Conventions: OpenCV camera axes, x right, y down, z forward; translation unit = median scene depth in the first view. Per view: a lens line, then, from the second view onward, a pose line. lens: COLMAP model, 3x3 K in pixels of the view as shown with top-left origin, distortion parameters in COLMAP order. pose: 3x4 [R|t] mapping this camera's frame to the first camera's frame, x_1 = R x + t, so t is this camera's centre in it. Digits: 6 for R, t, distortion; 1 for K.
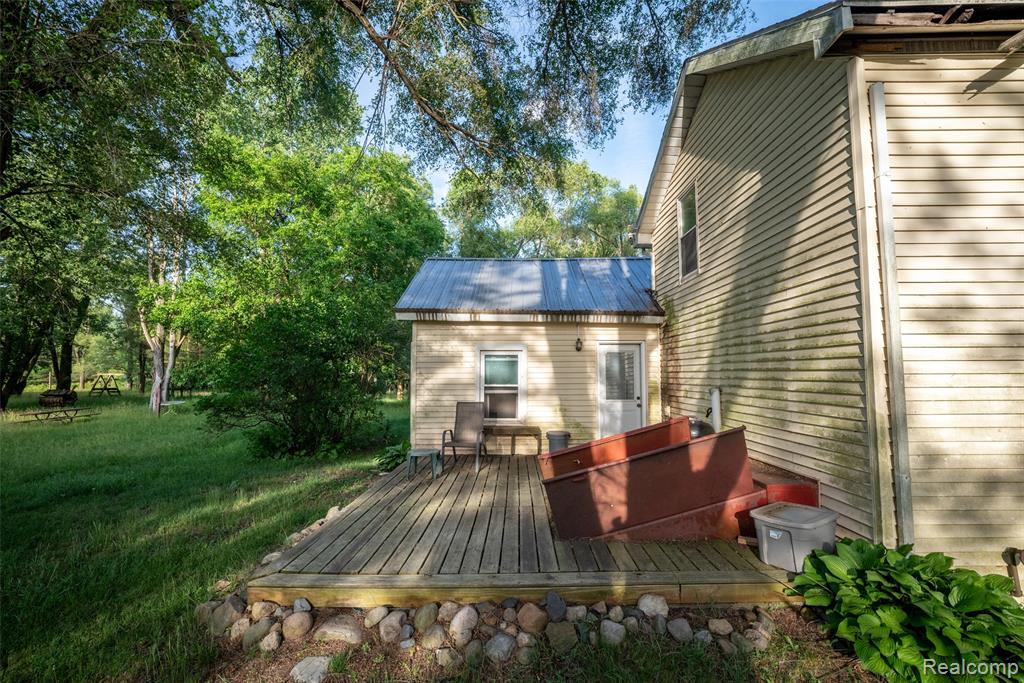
lens RADIAL K [[445.6, 0, 514.9], [0, 445.6, 343.8], [0, 0, 1]] dist [-0.011206, 0.000632]
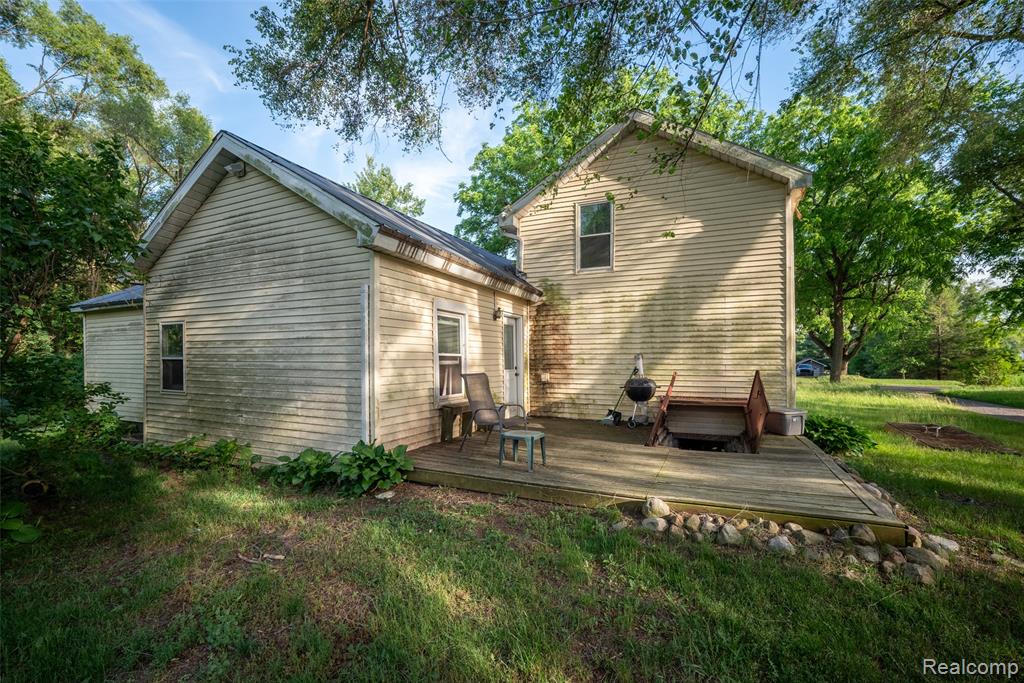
lens RADIAL K [[445.6, 0, 519.6], [0, 445.6, 357.8], [0, 0, 1]] dist [-0.011206, 0.000632]
pose [[0.394414, 0.005080, 0.918919, -1.235282], [-0.062922, 0.997787, 0.021490, 0.123840], [-0.916776, -0.066296, 0.393861, 0.947305]]
